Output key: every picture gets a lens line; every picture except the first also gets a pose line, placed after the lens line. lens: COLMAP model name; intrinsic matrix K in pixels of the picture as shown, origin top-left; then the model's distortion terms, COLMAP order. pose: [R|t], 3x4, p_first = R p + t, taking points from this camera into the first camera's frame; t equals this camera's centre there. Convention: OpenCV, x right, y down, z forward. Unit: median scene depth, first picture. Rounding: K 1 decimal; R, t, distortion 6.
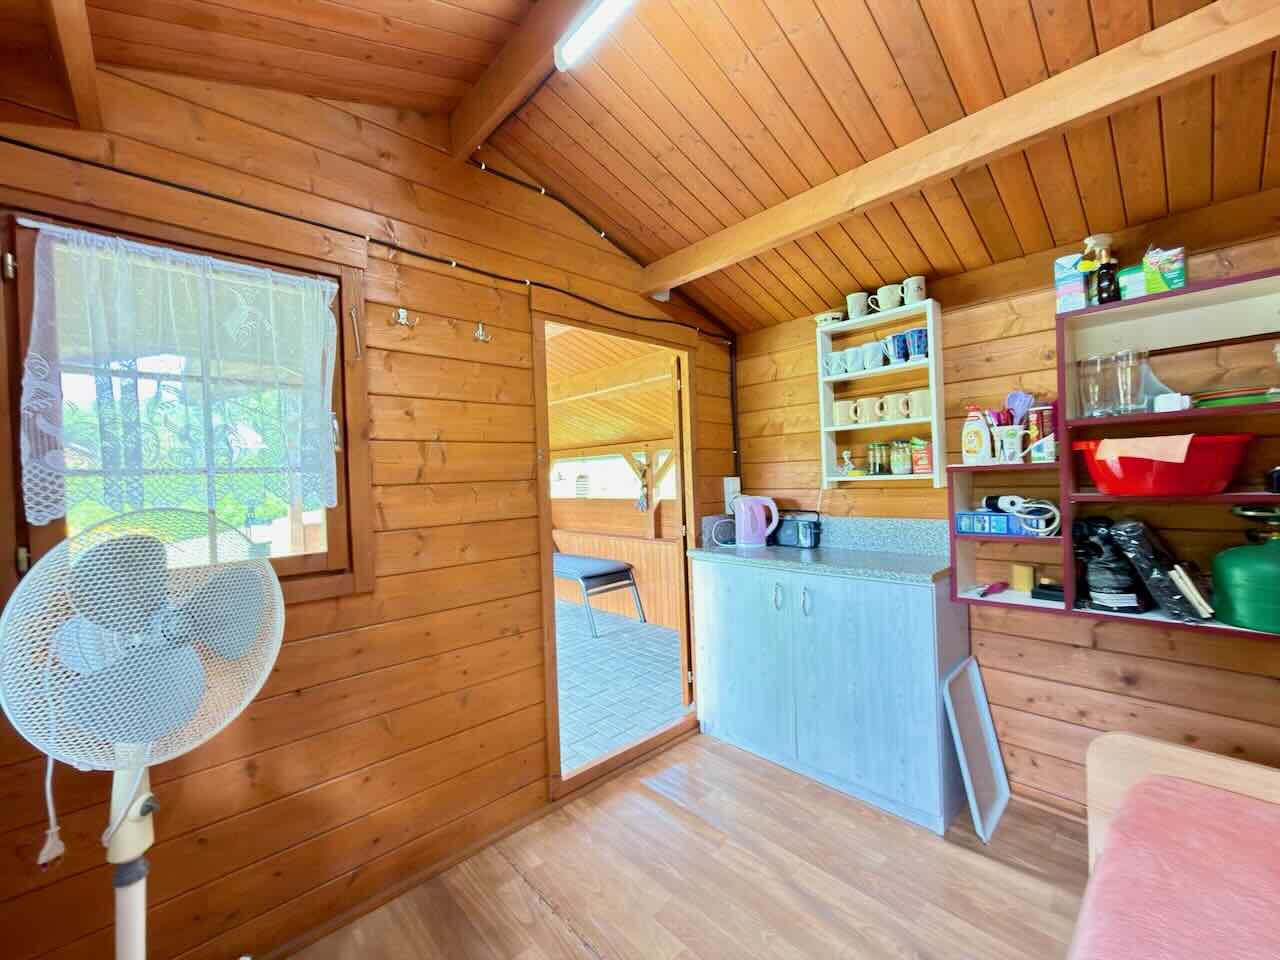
lens RADIAL K [[508.0, 0, 640.0], [0, 508.0, 480.0], [0, 0, 1]] dist [0.000264, -0.000060]
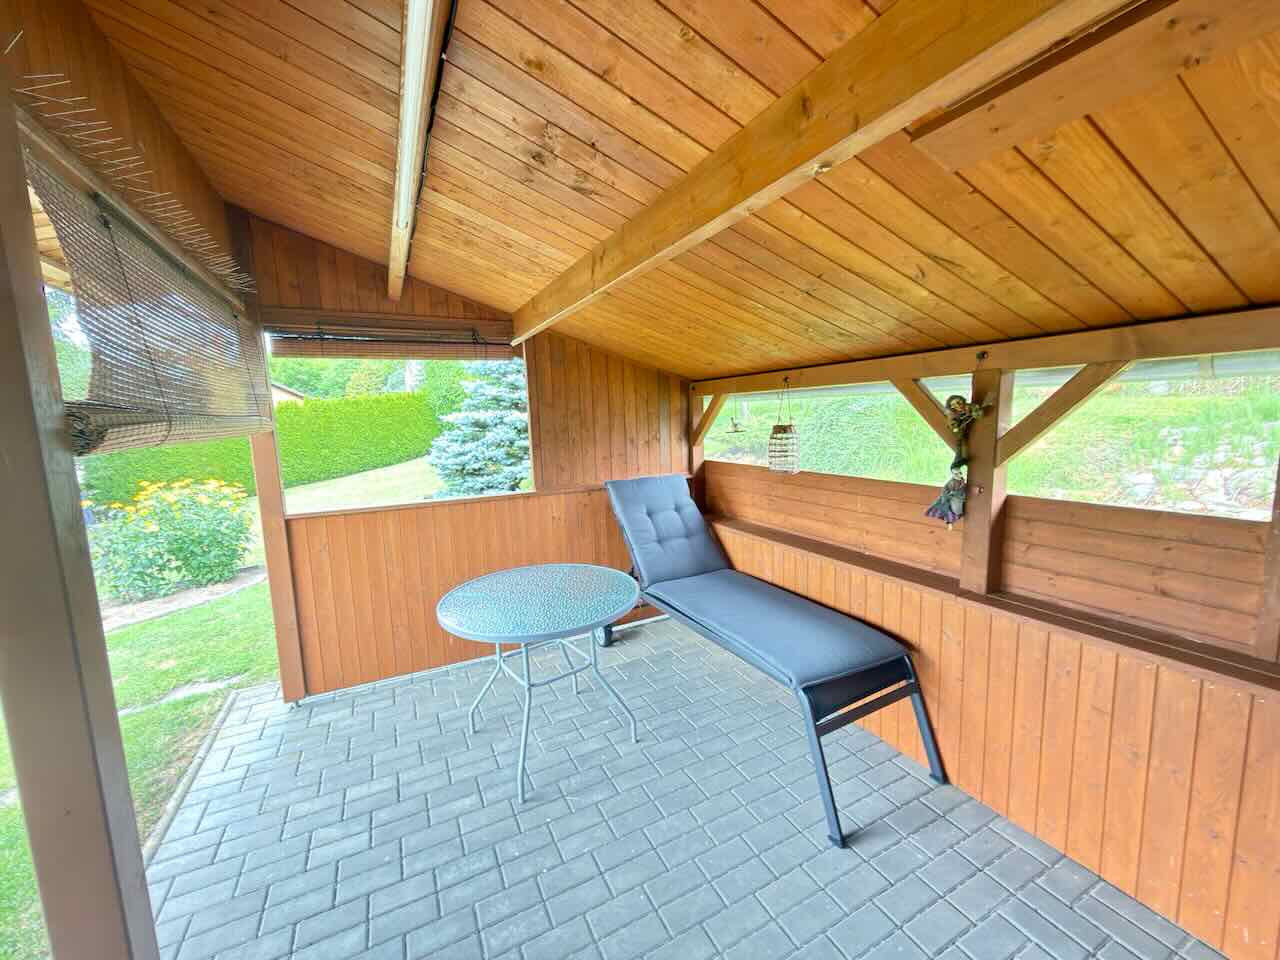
lens RADIAL K [[508.0, 0, 640.0], [0, 508.0, 480.0], [0, 0, 1]] dist [0.000264, -0.000060]
pose [[0.961297, 0.035372, -0.273234, -0.125939], [0.001900, 0.990850, 0.134956, -0.027768], [0.275507, -0.130252, 0.952434, 0.546931]]
